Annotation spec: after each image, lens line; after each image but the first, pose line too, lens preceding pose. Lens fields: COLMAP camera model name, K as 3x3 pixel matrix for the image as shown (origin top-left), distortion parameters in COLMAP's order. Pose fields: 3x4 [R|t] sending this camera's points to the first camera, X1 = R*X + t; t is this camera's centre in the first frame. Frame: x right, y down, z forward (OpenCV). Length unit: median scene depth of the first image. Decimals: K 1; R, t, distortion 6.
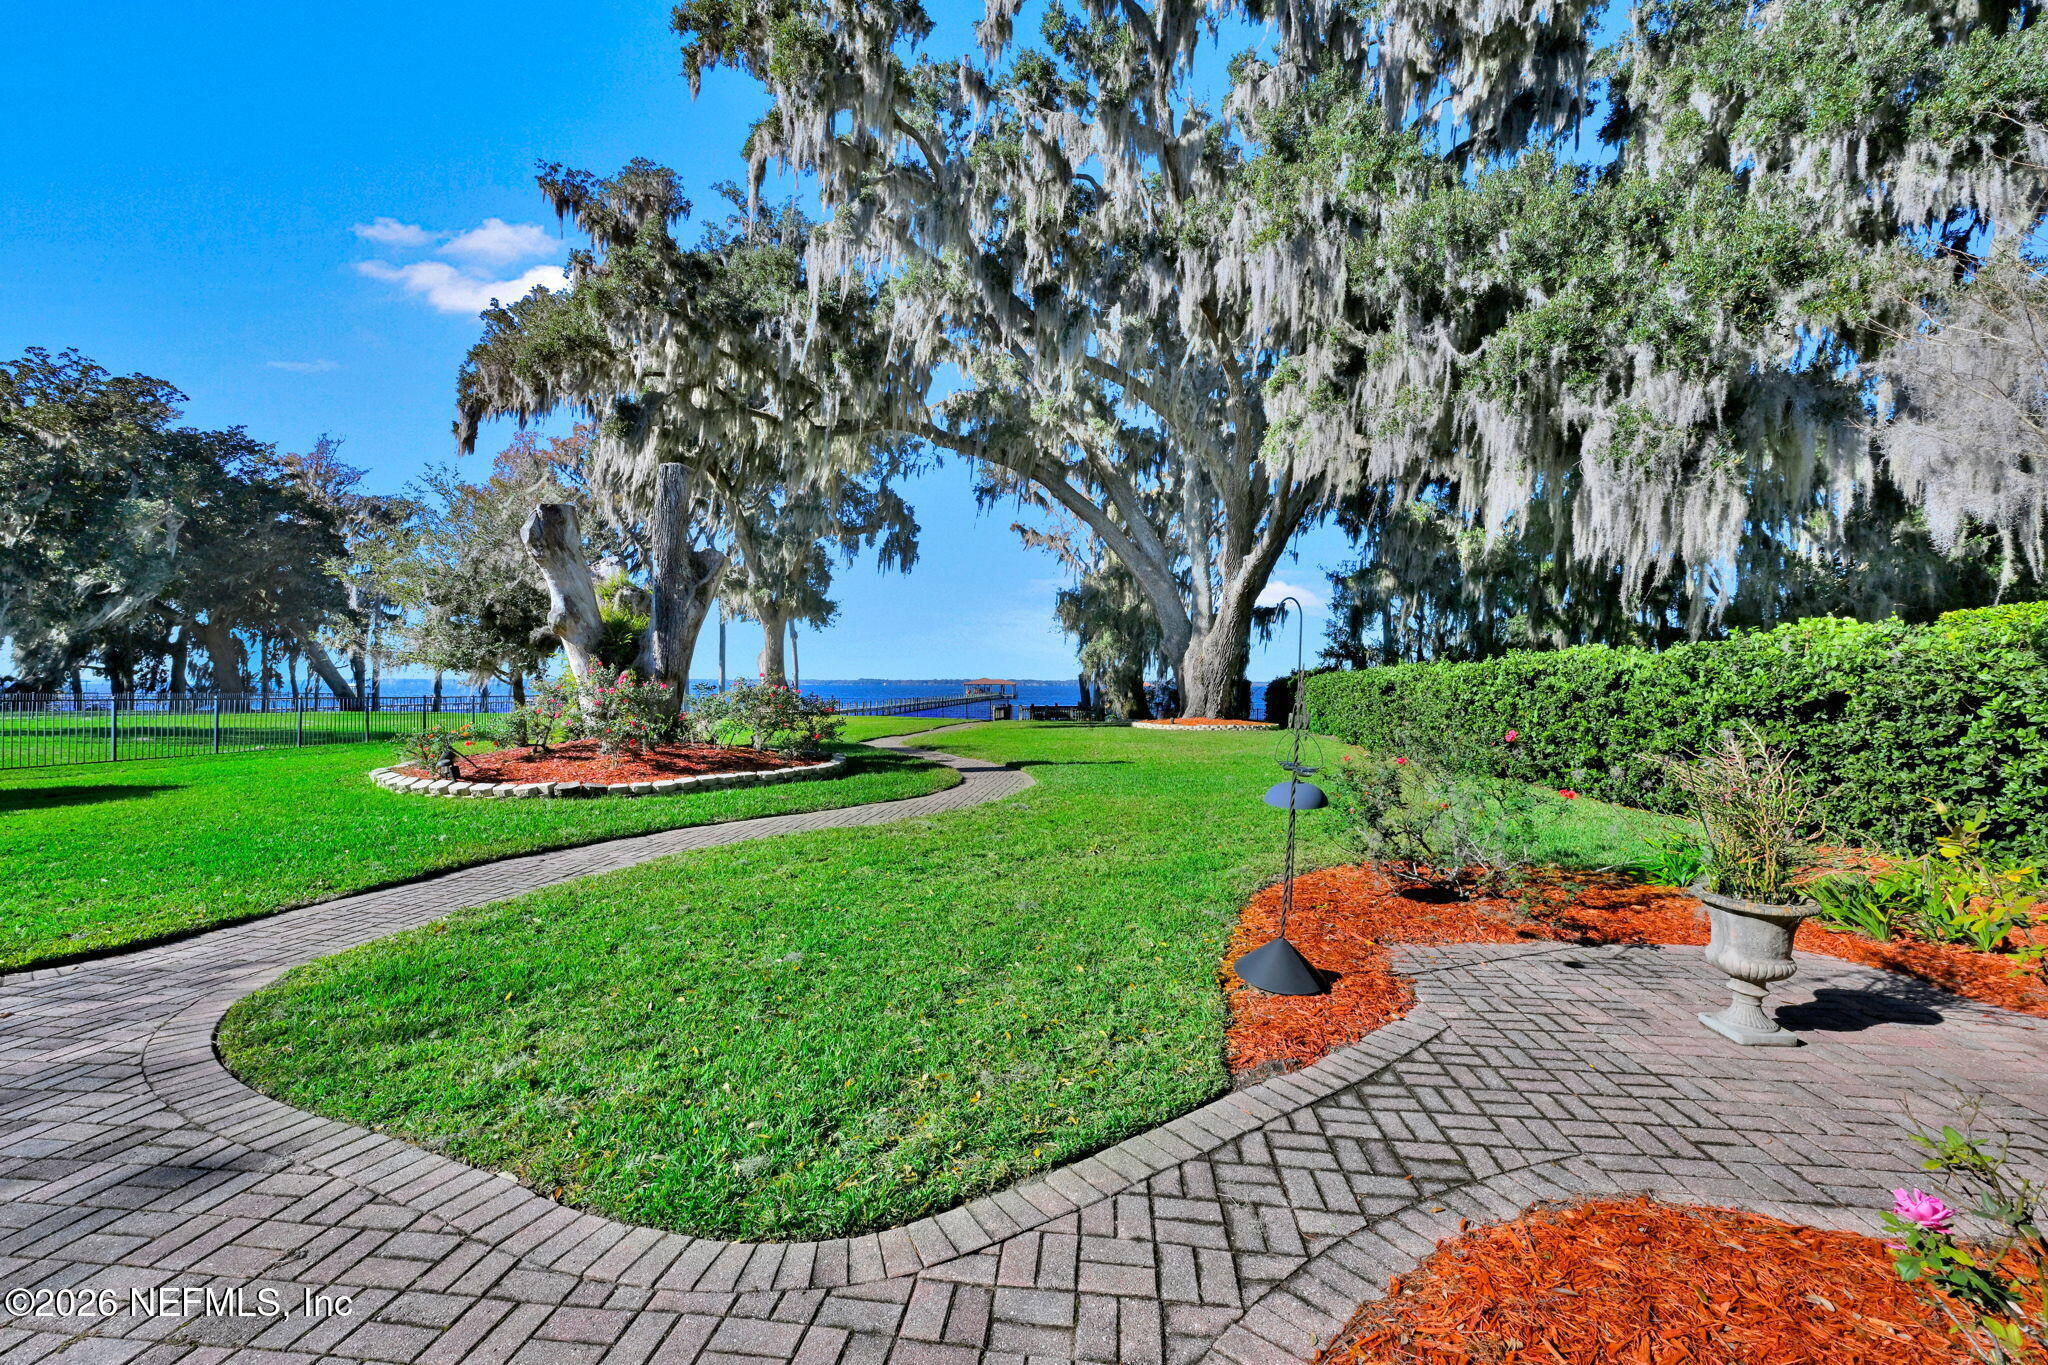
lens RADIAL K [[812.0, 0, 1024.4], [0, 812.0, 679.2], [0, 0, 1]] dist [-0.002688, 0.000108]
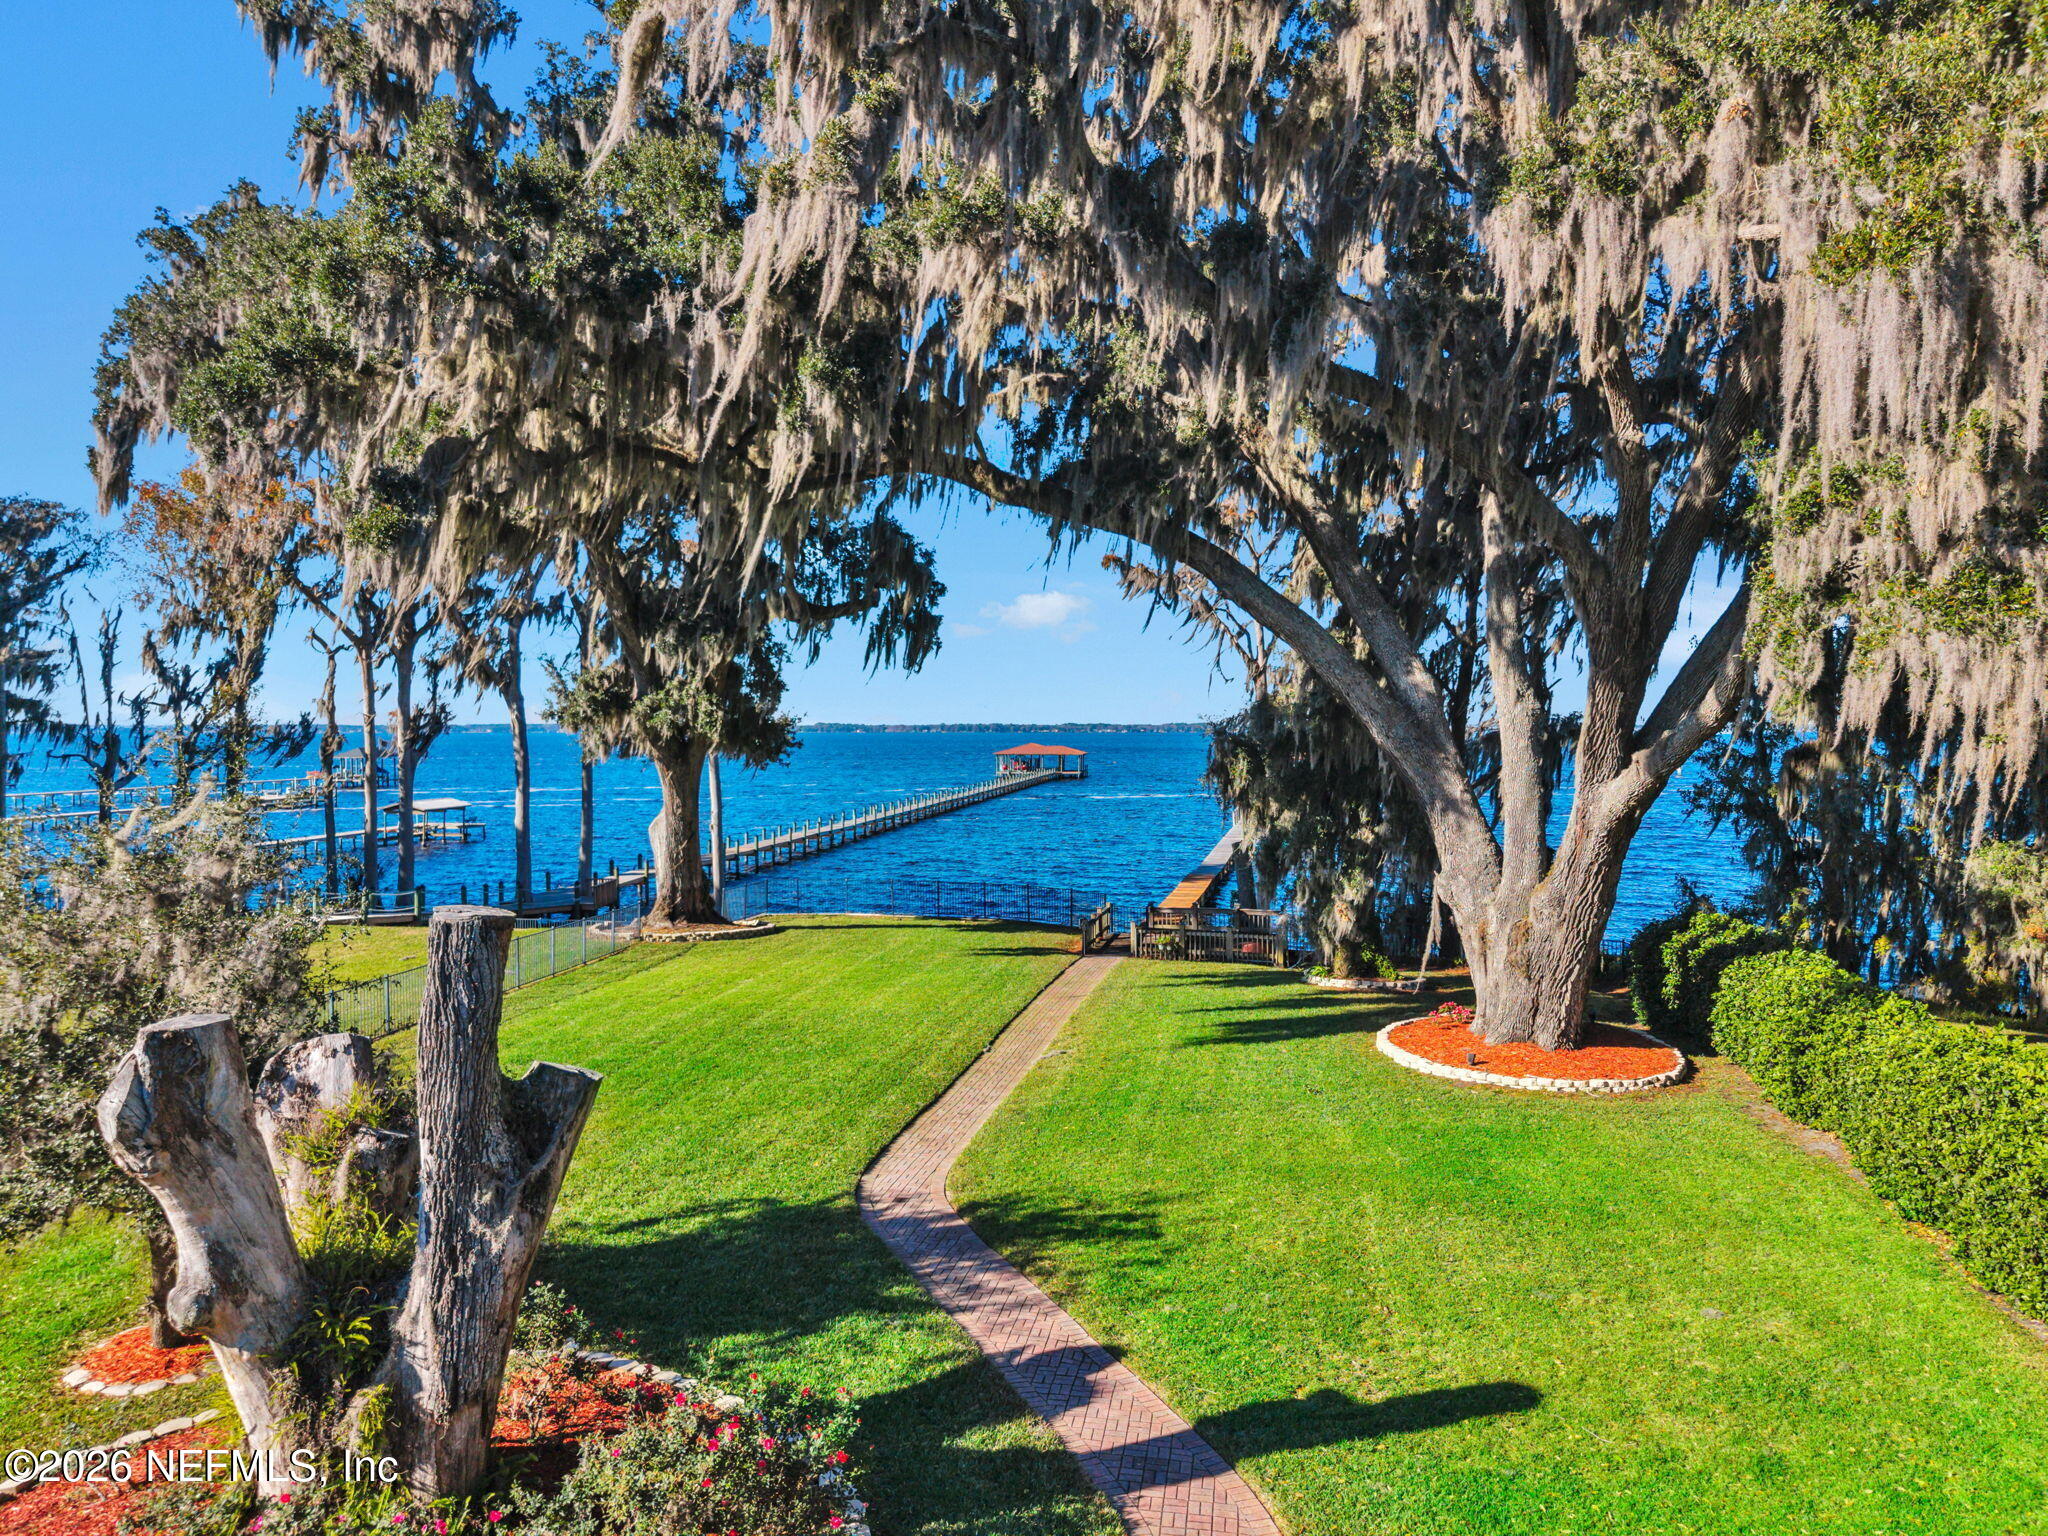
lens RADIAL K [[1397.3, 0, 1022.6], [0, 1397.3, 769.0], [0, 0, 1]] dist [0.008548, -0.001327]
pose [[0.998455, -0.004438, -0.055382, -0.048619], [0.005475, 0.999812, 0.018588, -0.154903], [0.055289, -0.018862, 0.998292, 0.136132]]
